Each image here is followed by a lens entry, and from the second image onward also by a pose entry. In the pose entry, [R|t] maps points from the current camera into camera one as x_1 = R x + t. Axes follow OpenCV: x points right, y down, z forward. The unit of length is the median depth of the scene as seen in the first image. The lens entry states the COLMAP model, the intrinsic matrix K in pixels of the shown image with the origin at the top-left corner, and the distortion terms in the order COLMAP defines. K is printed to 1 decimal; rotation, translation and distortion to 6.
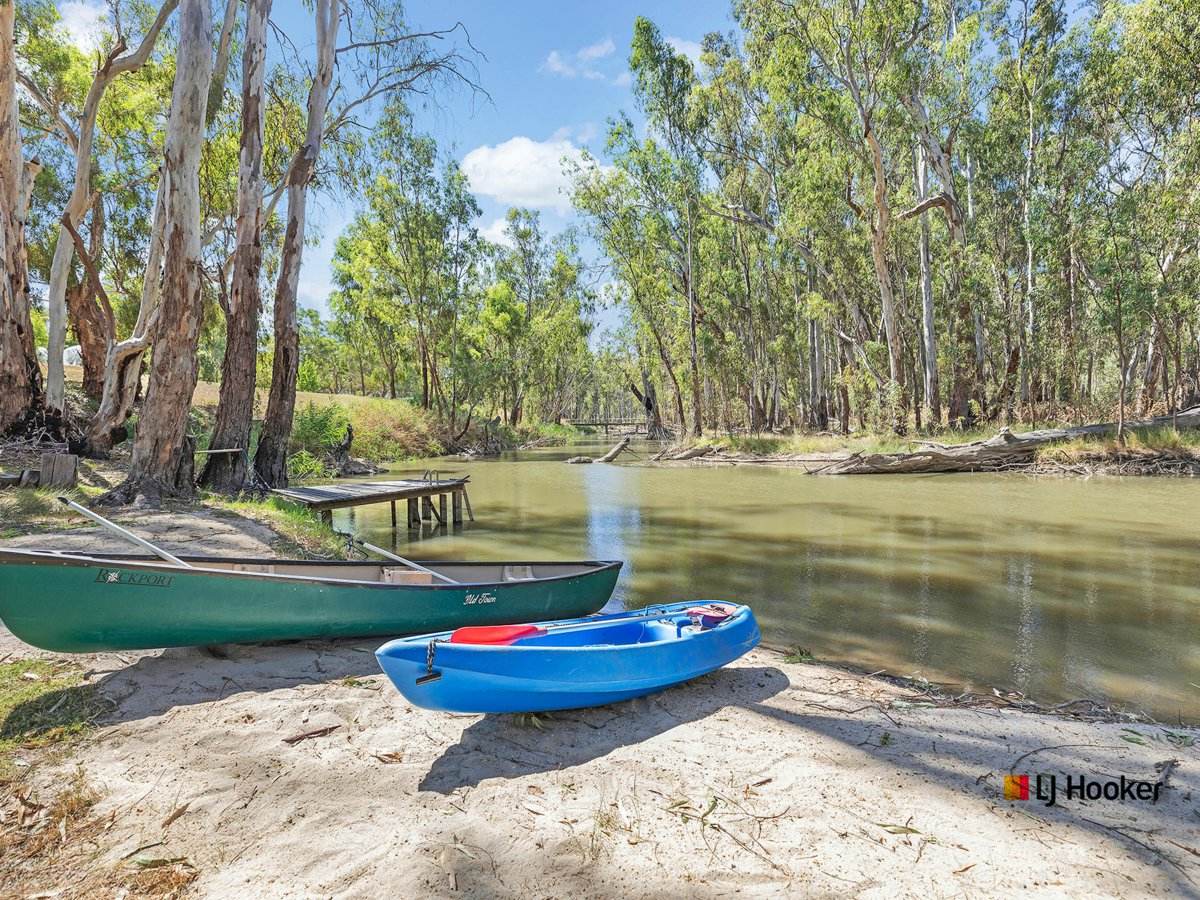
lens RADIAL K [[610.4, 0, 596.4], [0, 610.4, 450.9], [0, 0, 1]] dist [-0.000430, 0.001243]
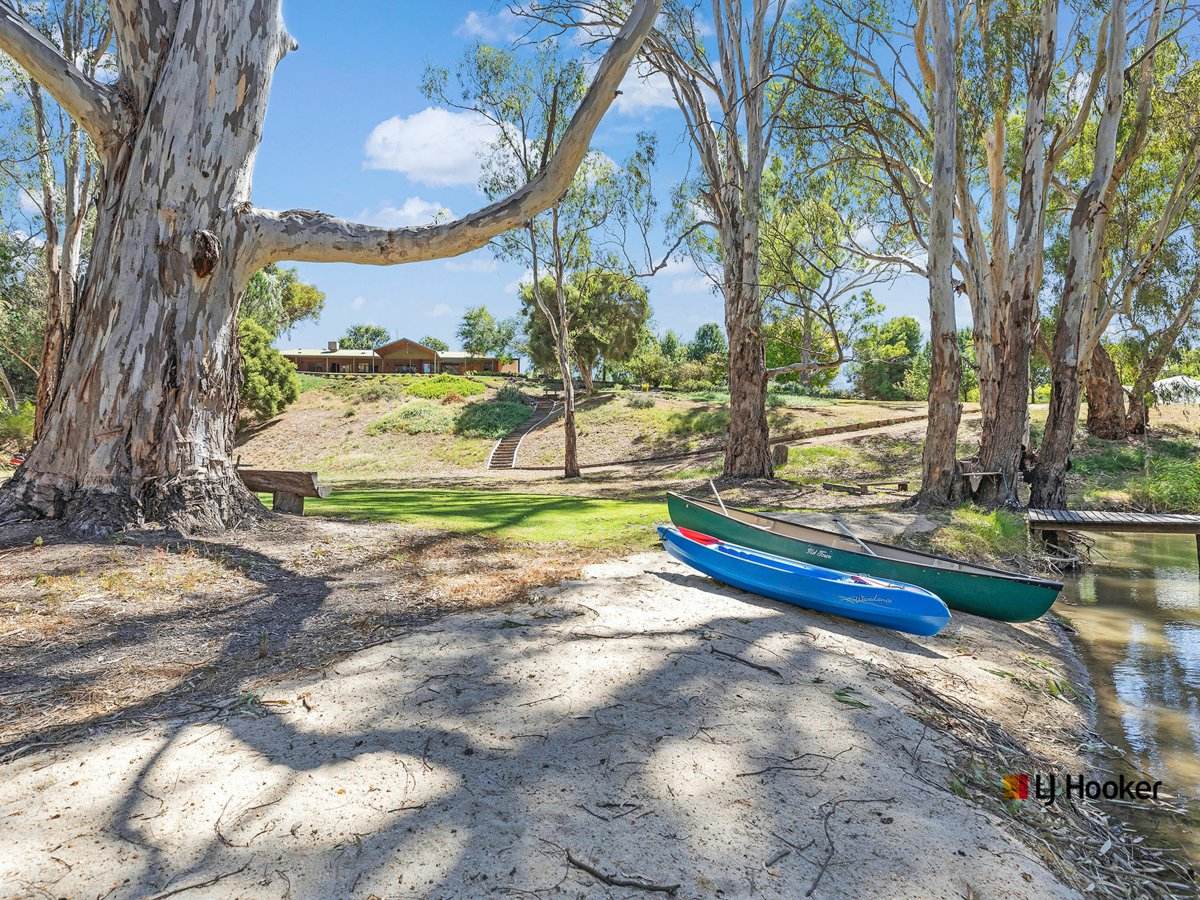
lens RADIAL K [[610.4, 0, 597.7], [0, 610.4, 452.1], [0, 0, 1]] dist [-0.000430, 0.001243]
pose [[0.068347, -0.026372, -0.997313, 0.565885], [-0.031640, 0.999090, -0.028587, 0.015910], [0.997160, 0.033509, 0.067450, 0.120693]]
